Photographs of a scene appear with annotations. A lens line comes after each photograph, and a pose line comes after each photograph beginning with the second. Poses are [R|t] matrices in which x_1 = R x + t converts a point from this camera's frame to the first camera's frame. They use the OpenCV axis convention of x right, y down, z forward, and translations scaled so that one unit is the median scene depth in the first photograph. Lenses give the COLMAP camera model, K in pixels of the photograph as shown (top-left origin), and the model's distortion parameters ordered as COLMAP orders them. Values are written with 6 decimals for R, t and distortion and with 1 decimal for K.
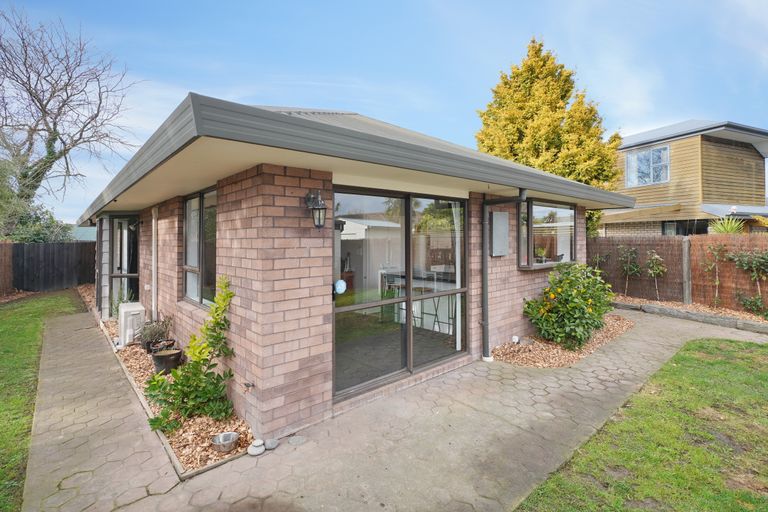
lens RADIAL K [[357.8, 0, 384.4], [0, 357.8, 226.1], [0, 0, 1]] dist [-0.000835, 0.000157]
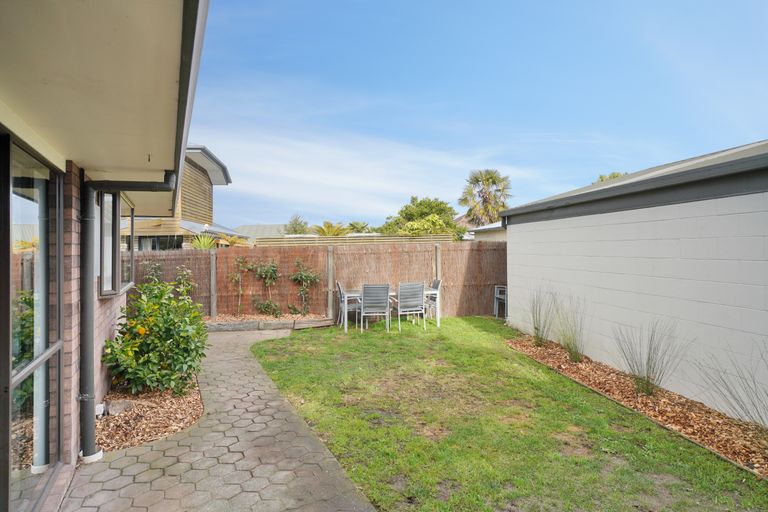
lens RADIAL K [[405.8, 0, 382.9], [0, 405.8, 244.7], [0, 0, 1]] dist [-0.001056, -0.000280]
pose [[0.270054, 0.014030, 0.962743, -0.155801], [-0.018624, 0.999783, -0.009346, 0.019874], [-0.962665, -0.015406, 0.270257, 0.271930]]
